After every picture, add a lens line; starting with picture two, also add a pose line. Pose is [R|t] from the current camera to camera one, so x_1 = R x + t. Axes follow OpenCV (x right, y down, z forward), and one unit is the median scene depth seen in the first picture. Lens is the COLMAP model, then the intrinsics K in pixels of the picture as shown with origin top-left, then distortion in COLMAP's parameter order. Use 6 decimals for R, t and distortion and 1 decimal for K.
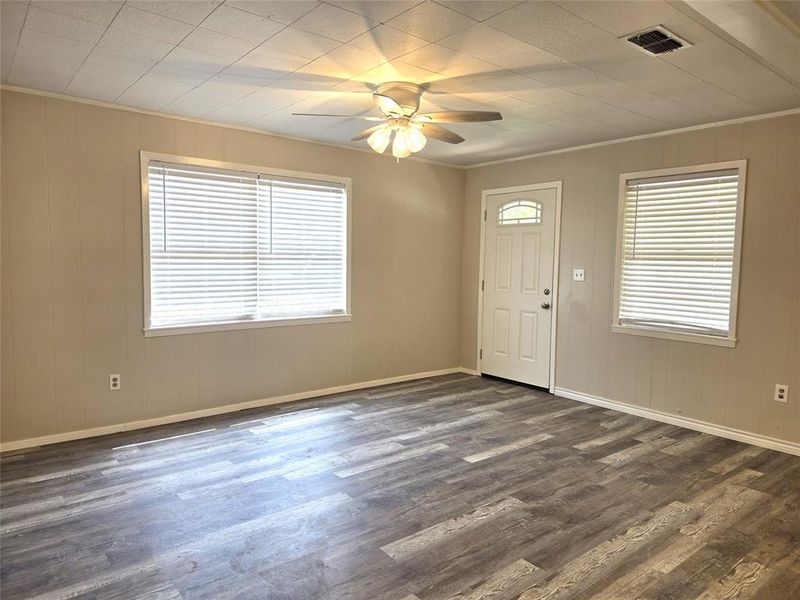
lens RADIAL K [[536.6, 0, 398.7], [0, 536.6, 298.9], [0, 0, 1]] dist [0.029291, 0.000524]
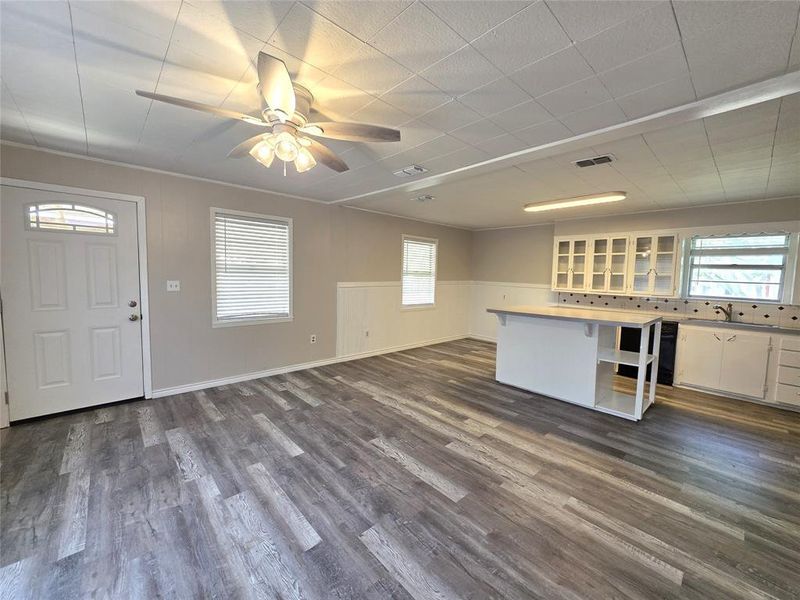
lens RADIAL K [[319.8, 0, 400.3], [0, 319.8, 294.0], [0, 0, 1]] dist [-0.005893, 0.002530]
pose [[-0.070087, -0.083084, 0.994075, -0.448256], [0.049767, 0.994993, 0.086670, -0.073994], [-0.996299, 0.055547, -0.065601, 0.677472]]
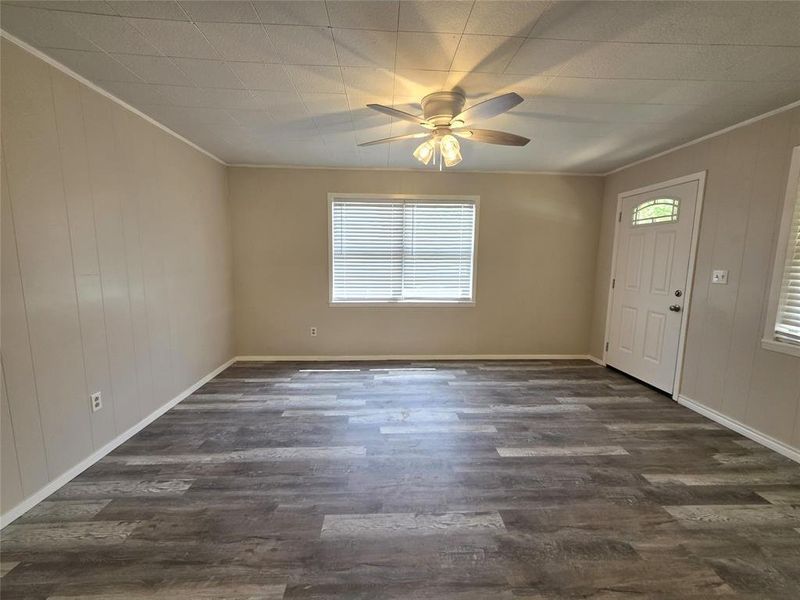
lens RADIAL K [[319.8, 0, 396.7], [0, 319.8, 296.0], [0, 0, 1]] dist [-0.005893, 0.002530]
pose [[0.806918, 0.064901, -0.587087, 0.260136], [-0.042857, 0.997758, 0.051396, -0.020418], [0.589107, -0.016312, 0.807891, 0.326256]]
